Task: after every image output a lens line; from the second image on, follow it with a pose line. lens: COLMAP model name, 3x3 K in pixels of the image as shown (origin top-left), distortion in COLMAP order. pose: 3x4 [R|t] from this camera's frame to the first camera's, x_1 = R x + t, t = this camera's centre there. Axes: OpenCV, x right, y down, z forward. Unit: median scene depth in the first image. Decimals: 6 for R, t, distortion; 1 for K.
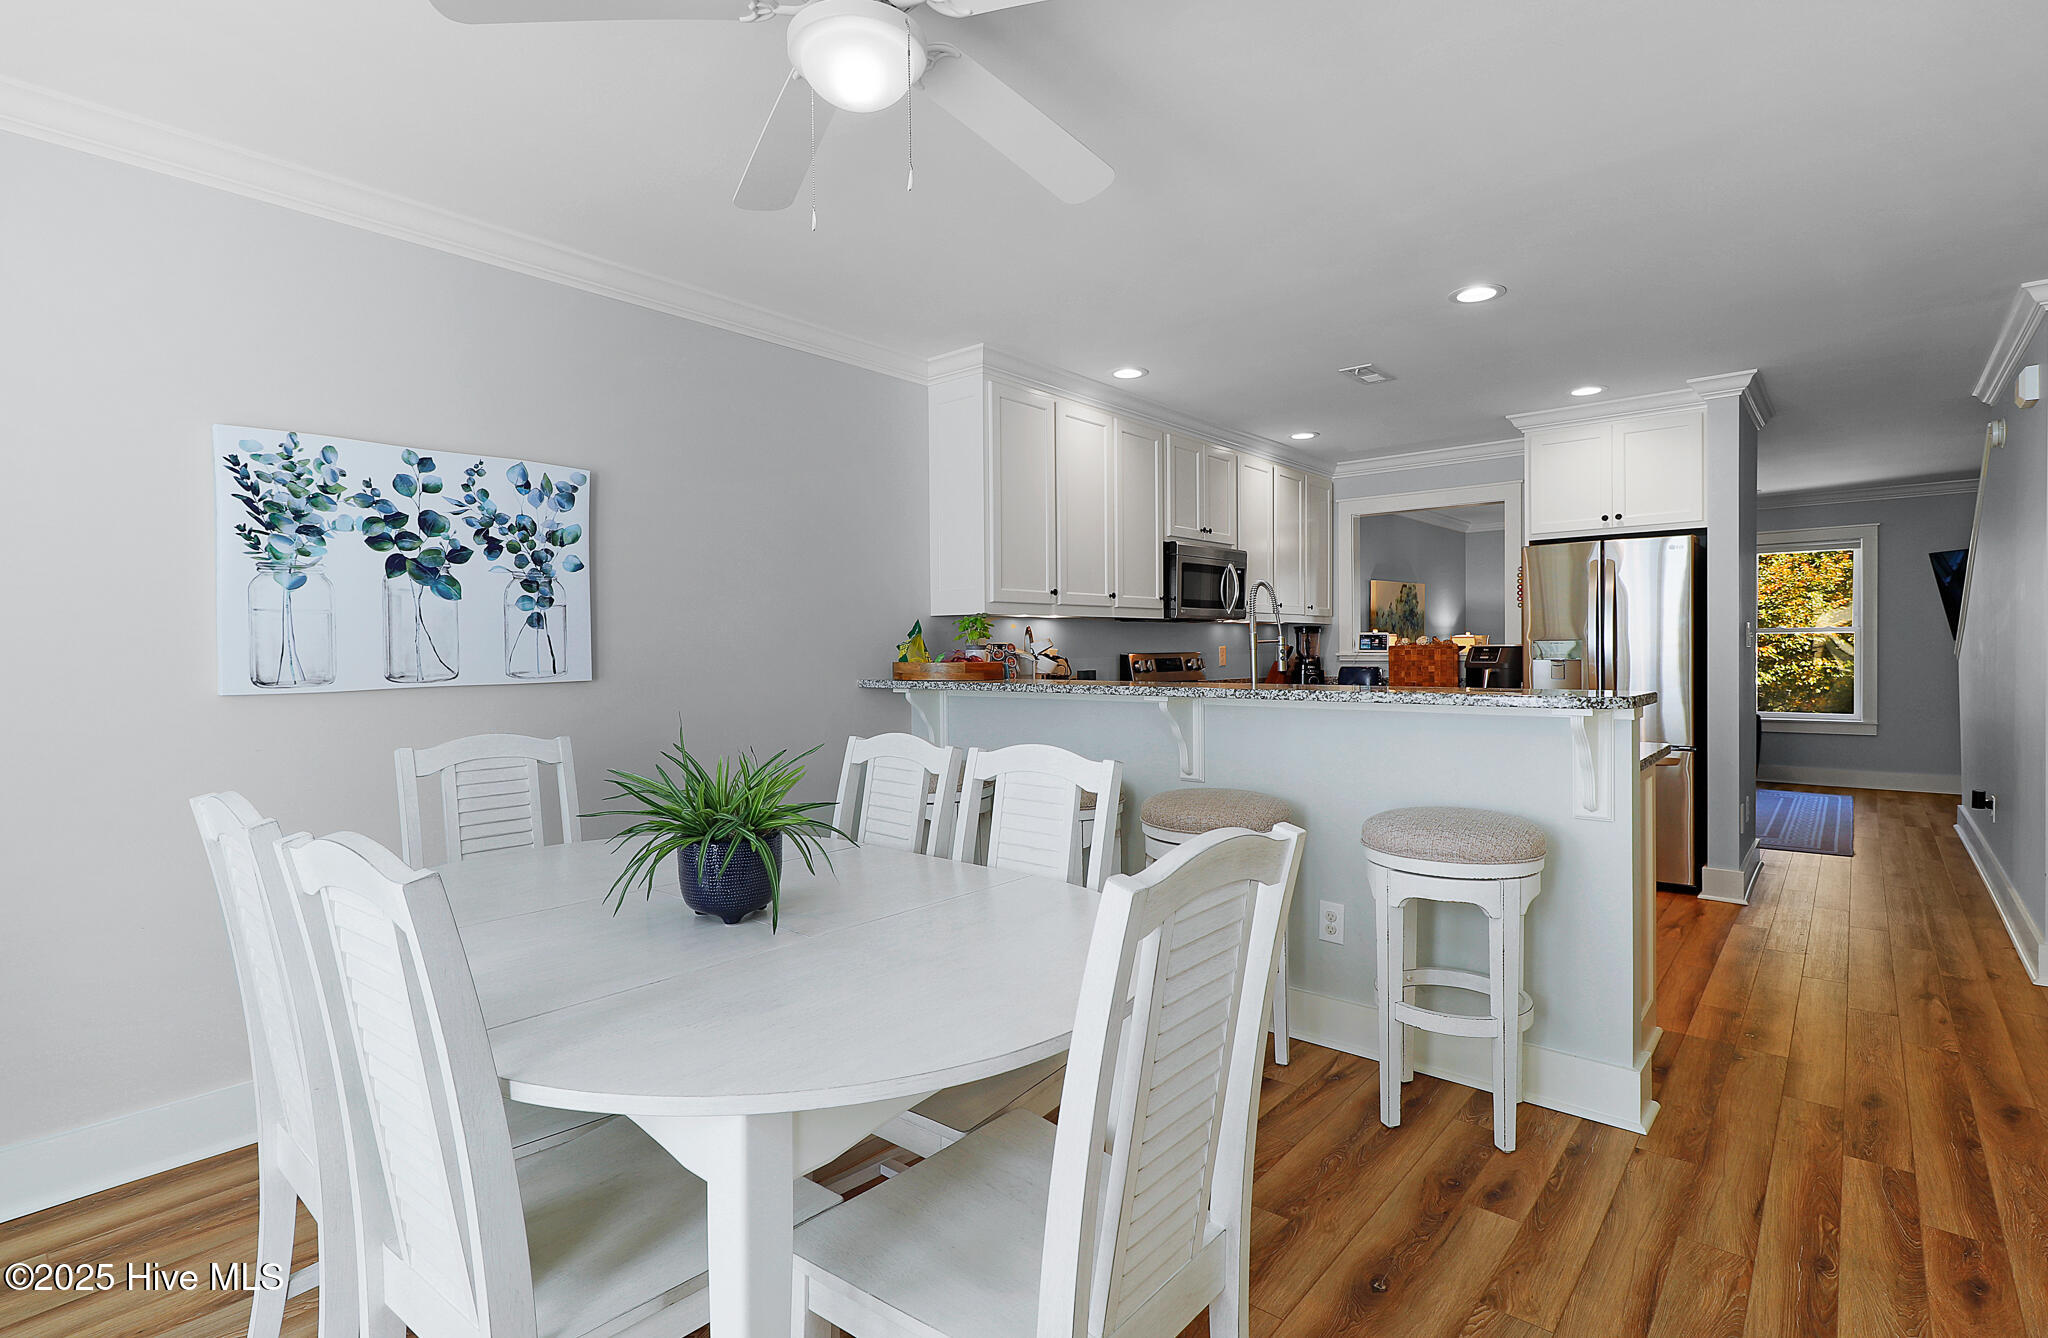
lens RADIAL K [[977.3, 0, 1025.7], [0, 977.3, 658.6], [0, 0, 1]] dist [0.002358, -0.000073]
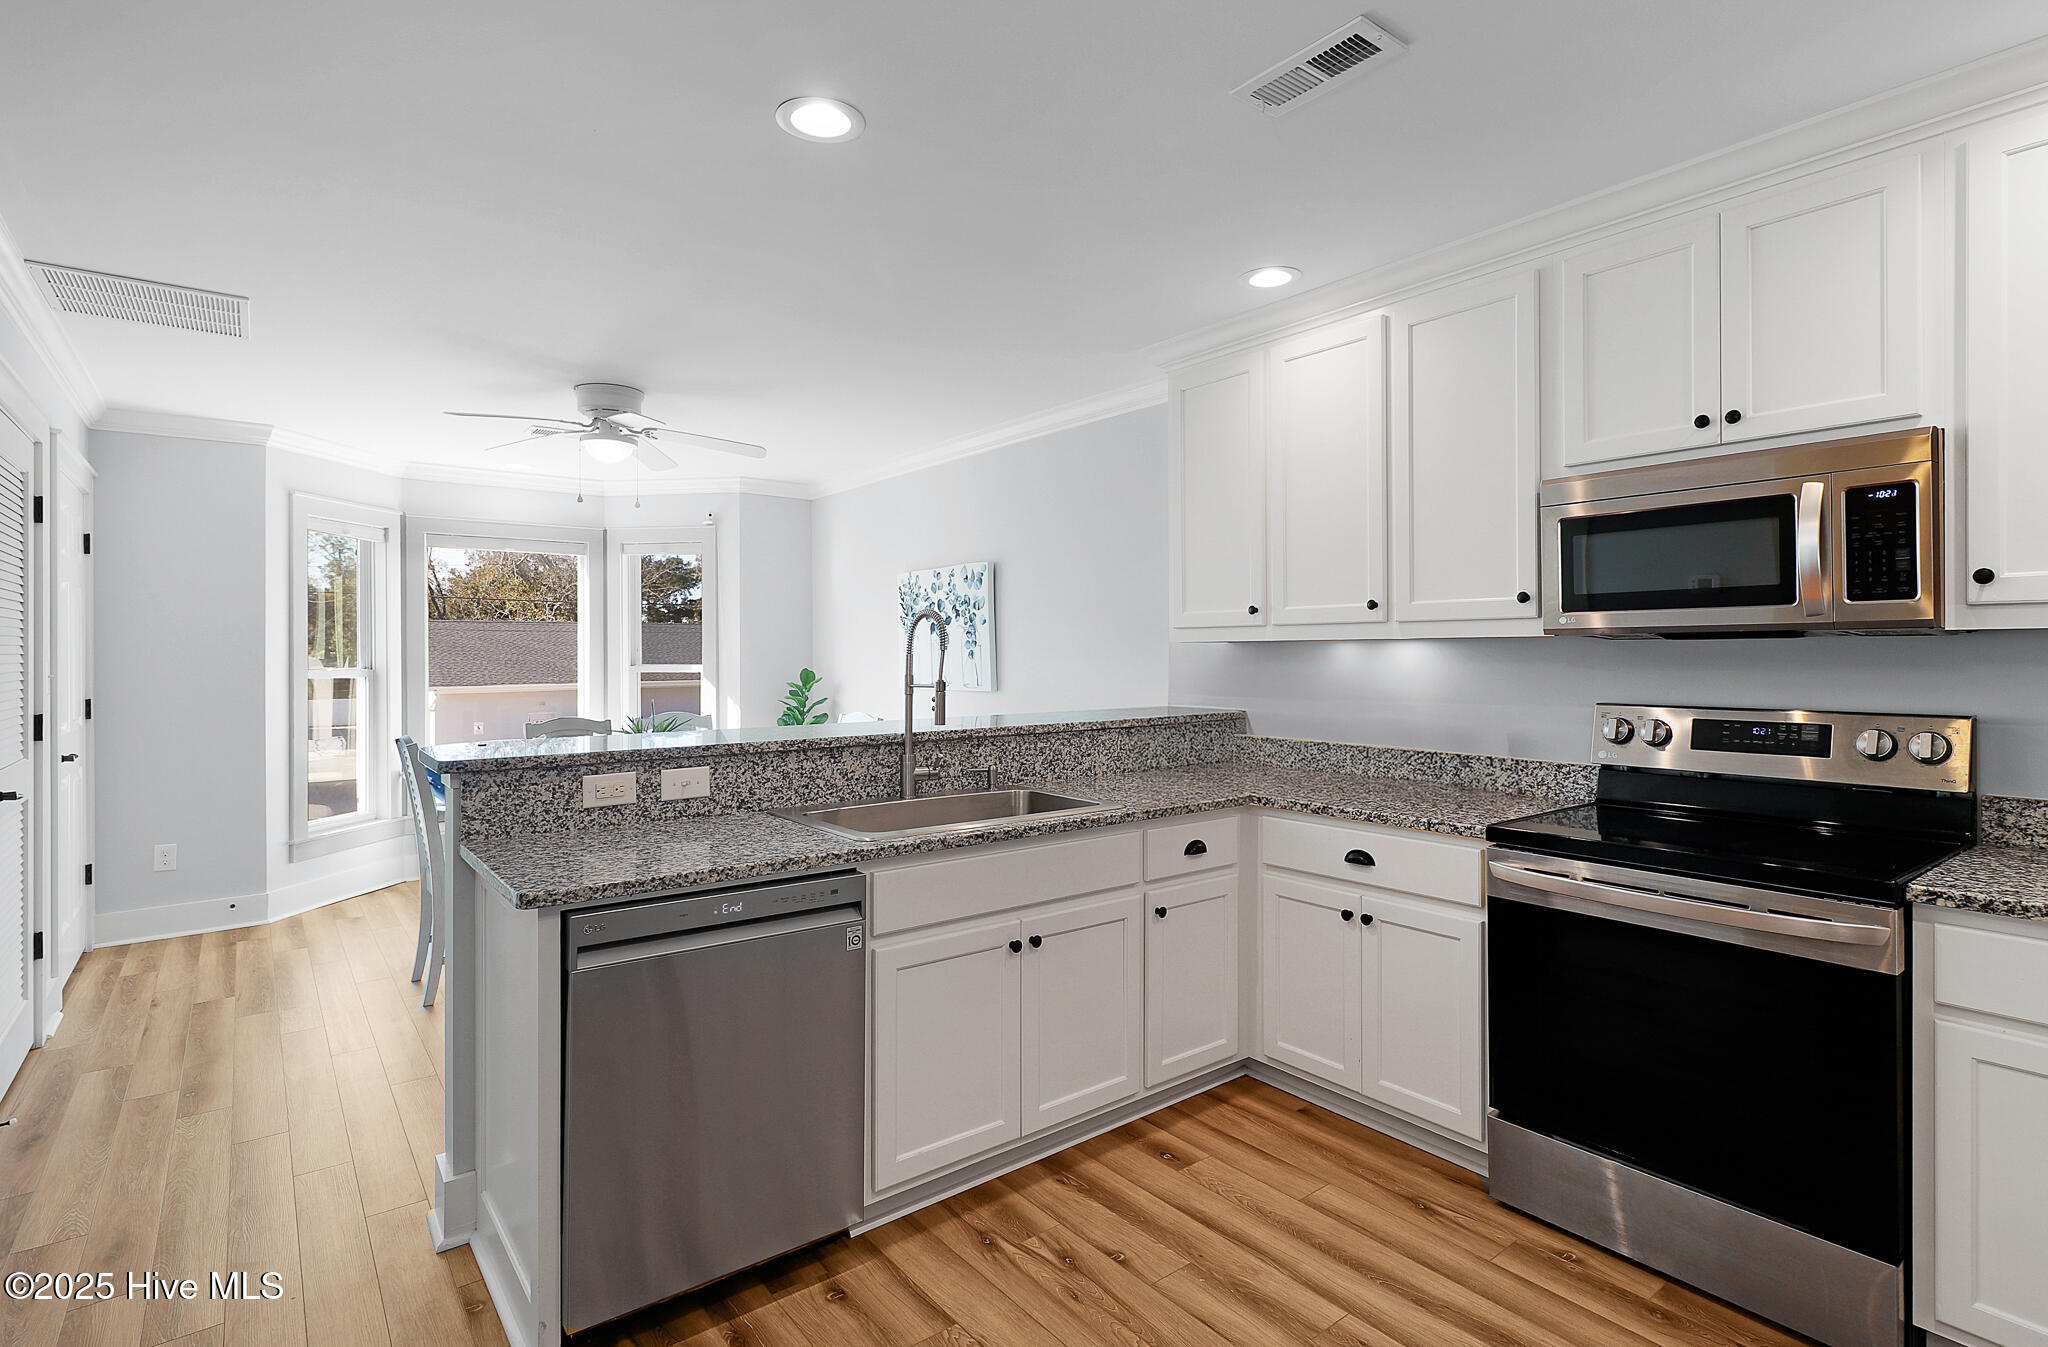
lens RADIAL K [[999.9, 0, 1029.6], [0, 999.9, 652.6], [0, 0, 1]] dist [0.001348, -0.000322]
pose [[-0.203907, 0.009173, -0.978947, 1.172675], [-0.007144, 0.999916, 0.010857, -0.060672], [0.978964, 0.009207, -0.203824, 1.420560]]
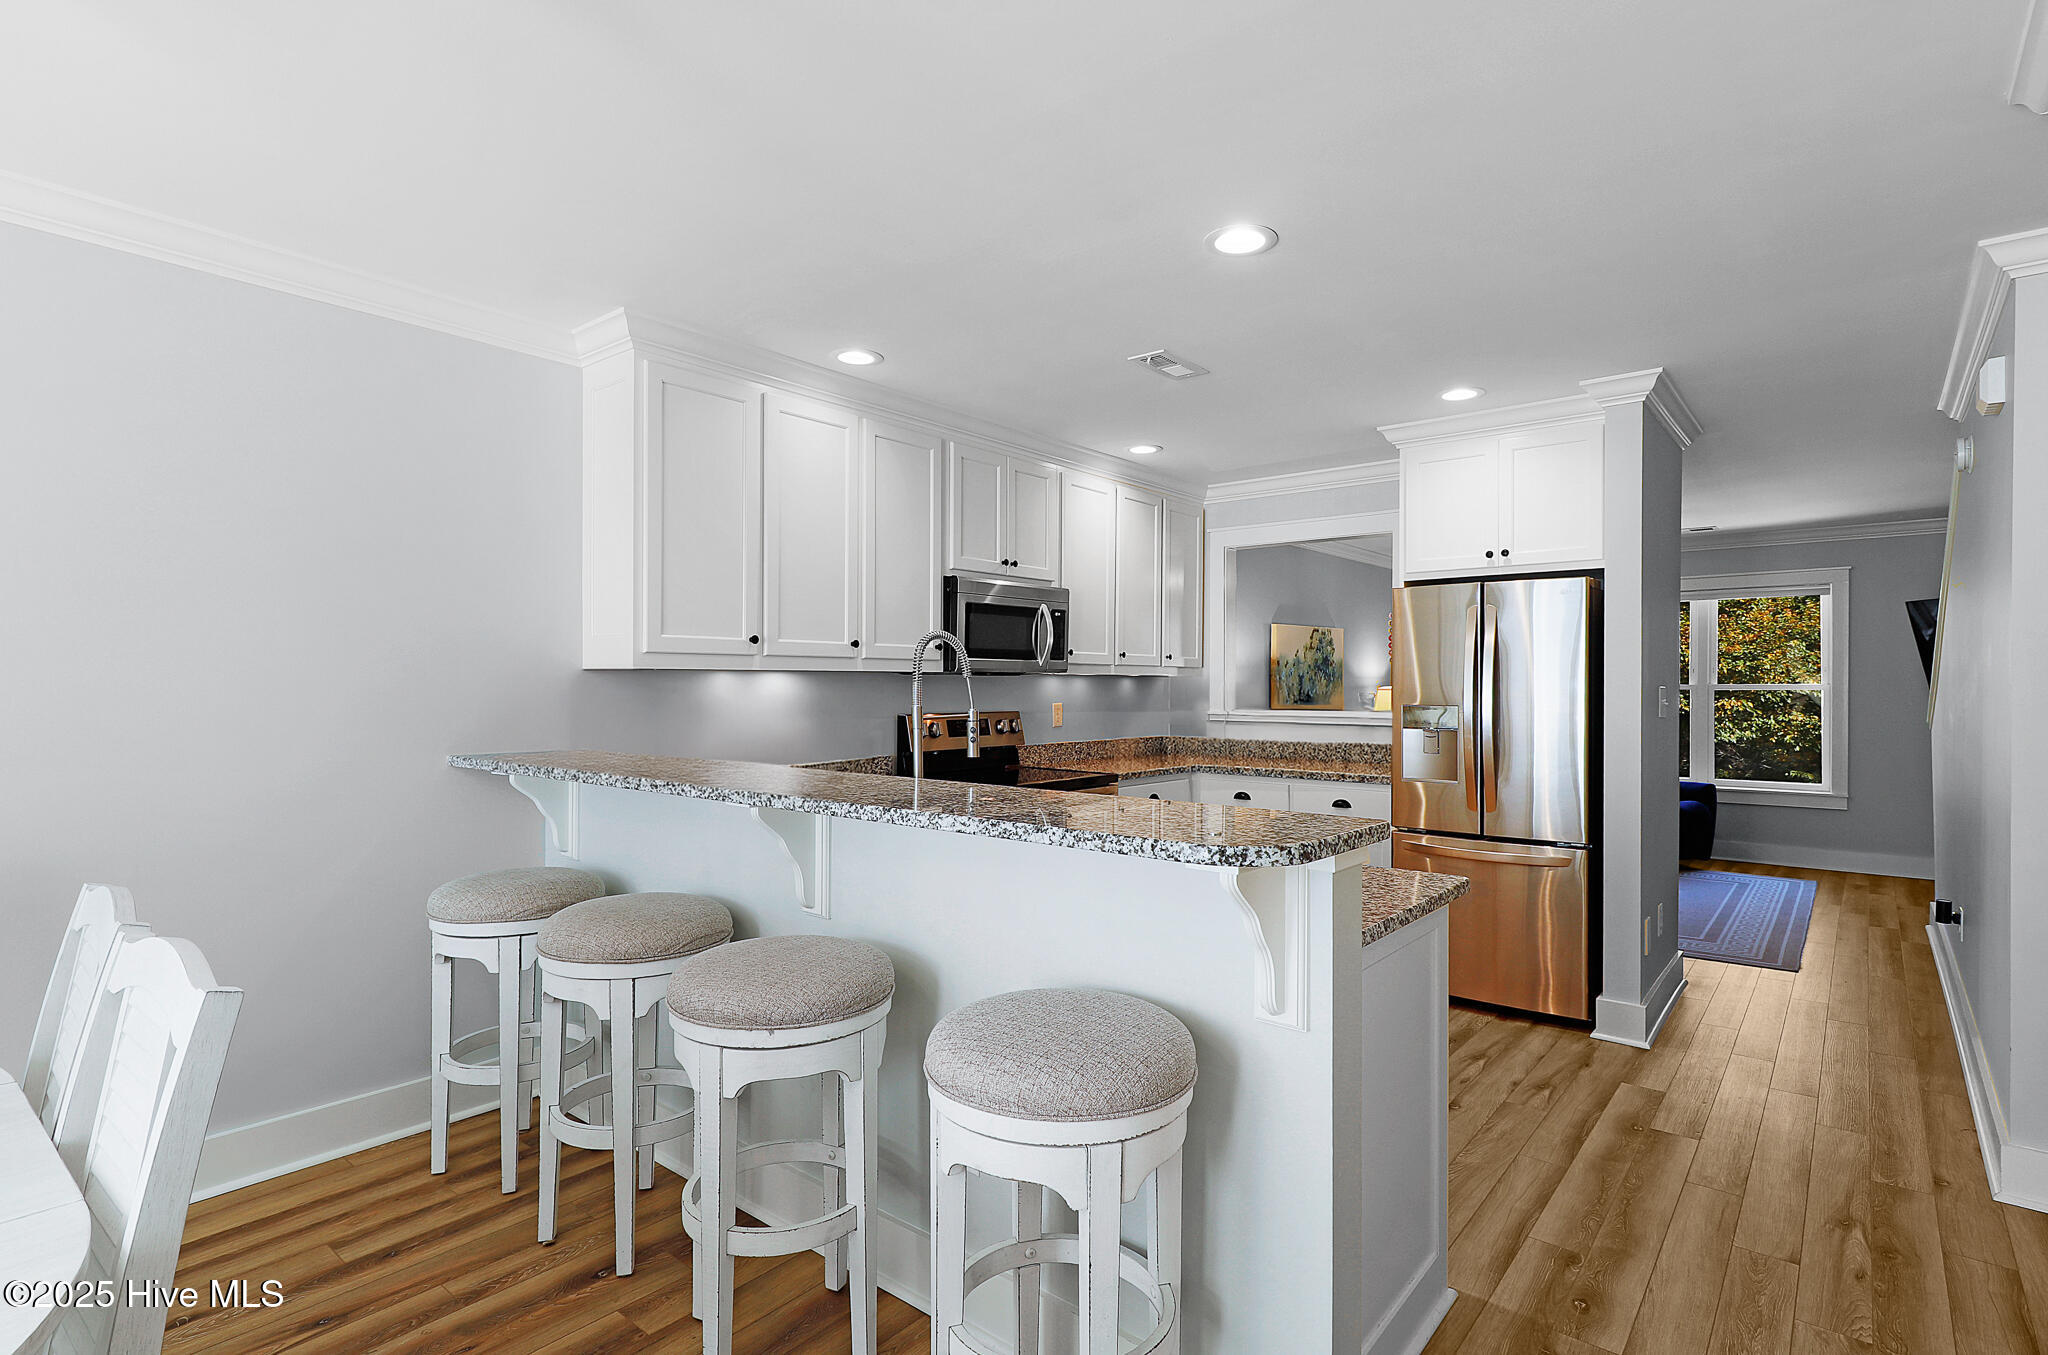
lens RADIAL K [[1016.1, 0, 1028.7], [0, 1016.1, 684.1], [0, 0, 1]] dist [0.003104, -0.000304]
pose [[0.999769, 0.012215, 0.017703, 0.330399], [-0.012015, 0.999864, -0.011336, -0.037799], [-0.017839, 0.011121, 0.999779, 0.283238]]
